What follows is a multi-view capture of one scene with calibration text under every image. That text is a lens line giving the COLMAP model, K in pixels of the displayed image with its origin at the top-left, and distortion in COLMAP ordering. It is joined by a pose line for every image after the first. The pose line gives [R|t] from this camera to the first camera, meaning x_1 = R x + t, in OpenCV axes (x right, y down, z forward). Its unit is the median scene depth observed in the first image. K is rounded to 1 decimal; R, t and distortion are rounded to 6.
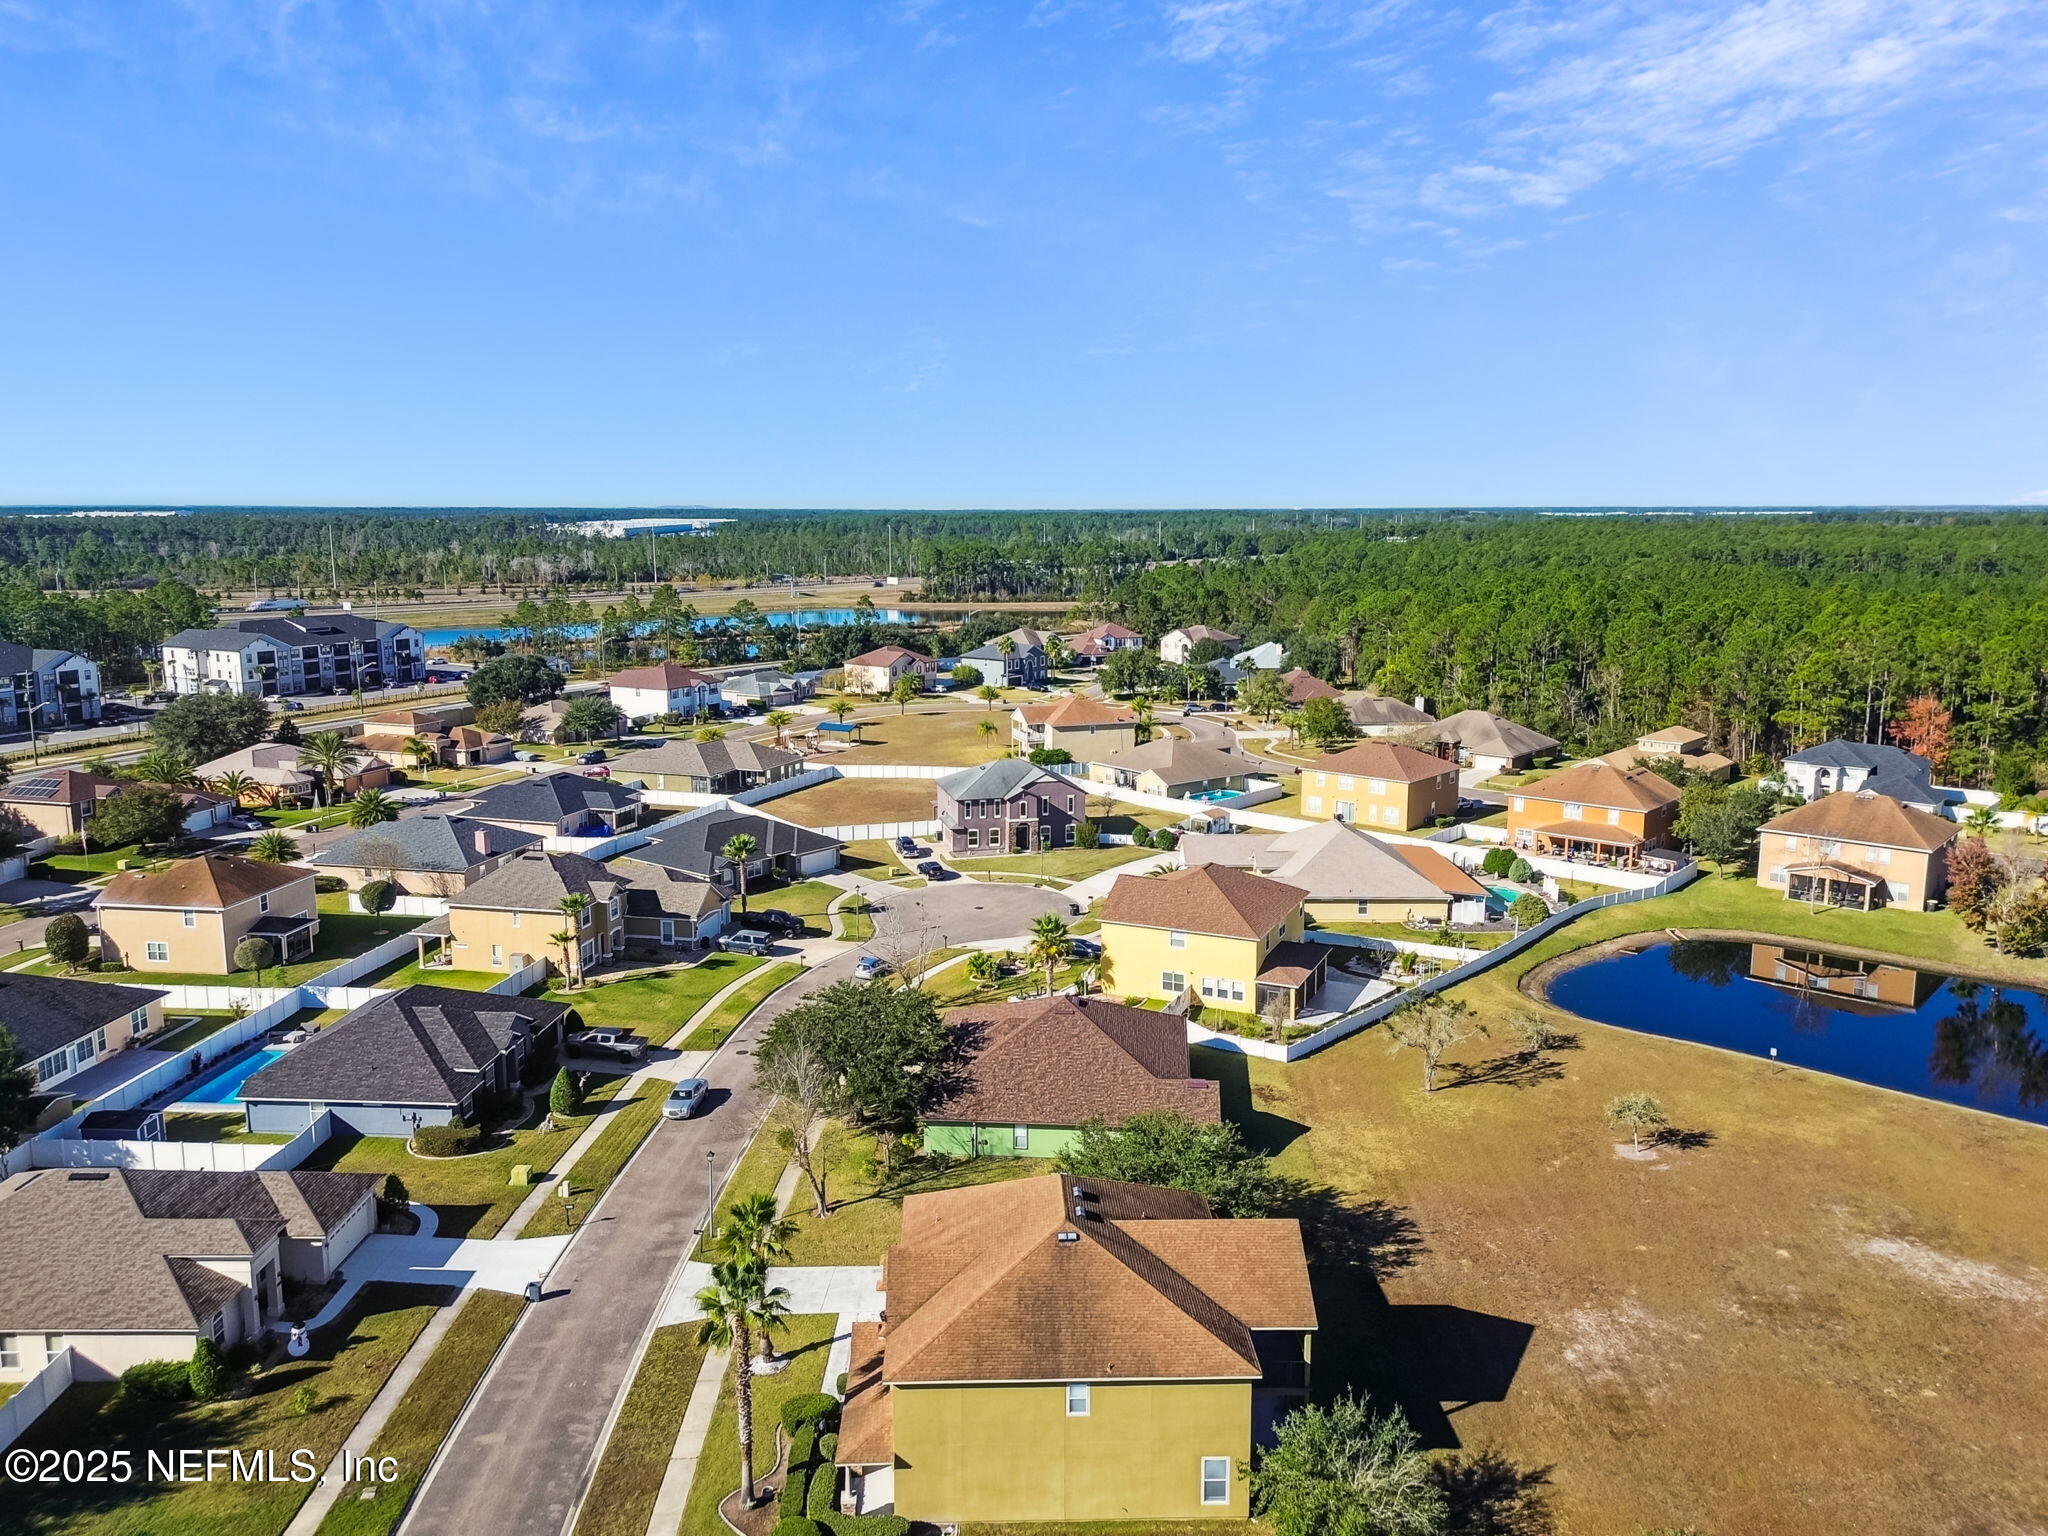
lens RADIAL K [[1457.8, 0, 1056.6], [0, 1457.8, 766.4], [0, 0, 1]] dist [0.051411, -0.003170]
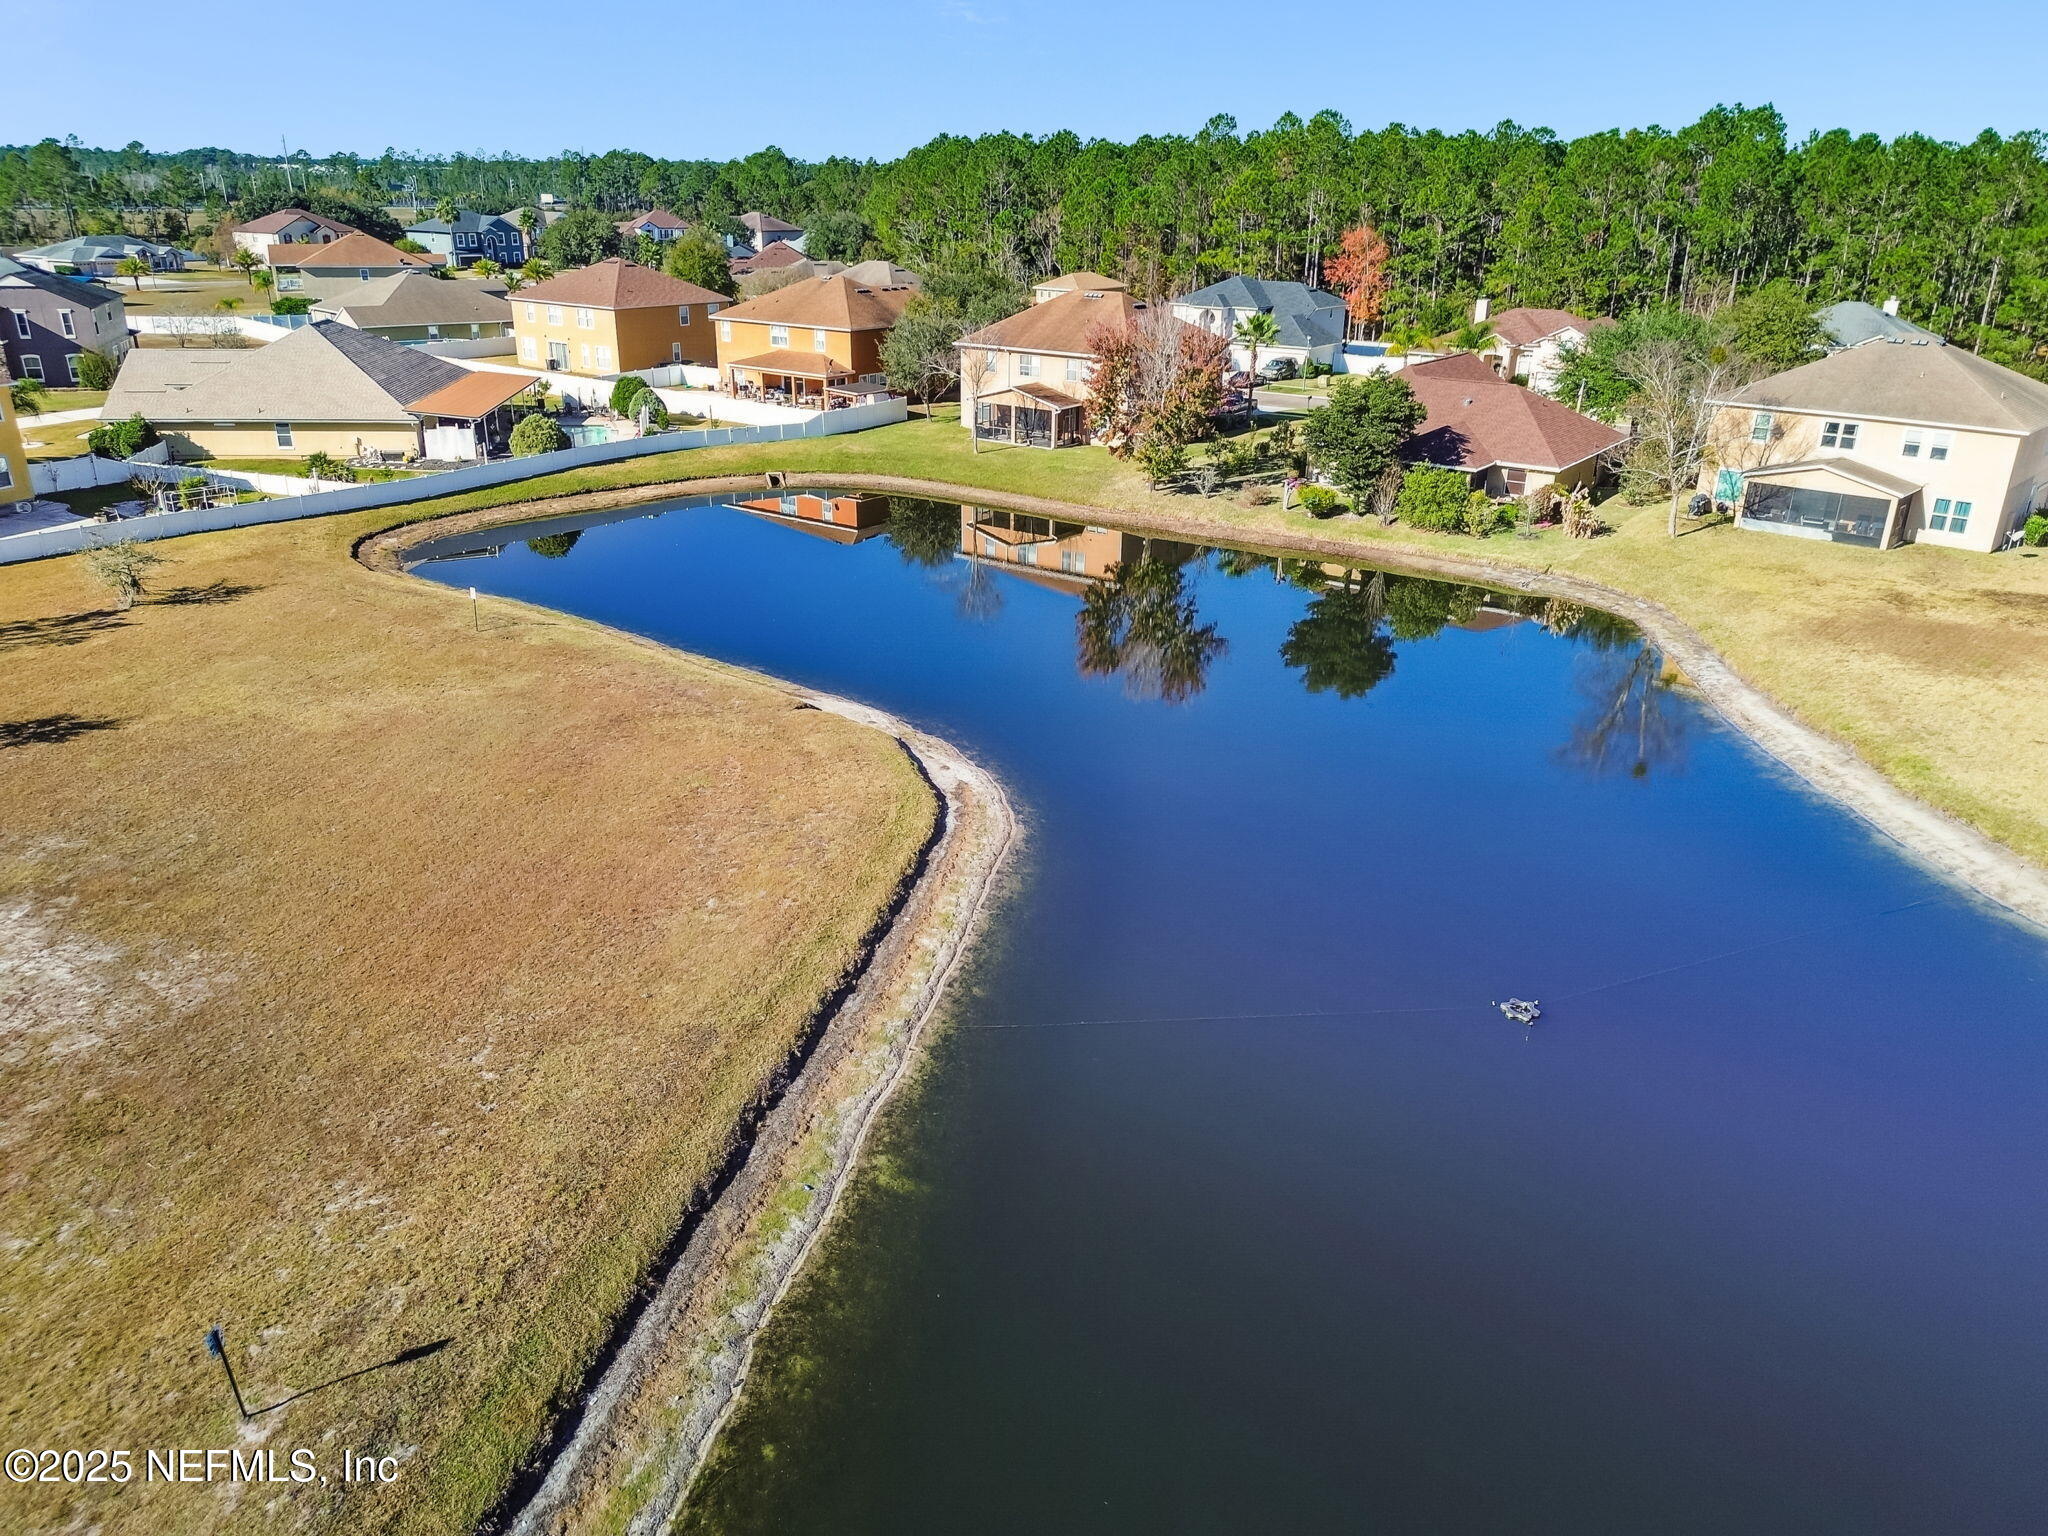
lens RADIAL K [[1494.2, 0, 1015.3], [0, 1494.2, 766.0], [0, 0, 1]] dist [0.099468, -0.123272]
pose [[0.994147, -0.027429, 0.104494, 0.441180], [0.004666, 0.977233, 0.212117, 0.092652], [-0.107933, -0.210388, 0.971642, 0.242727]]
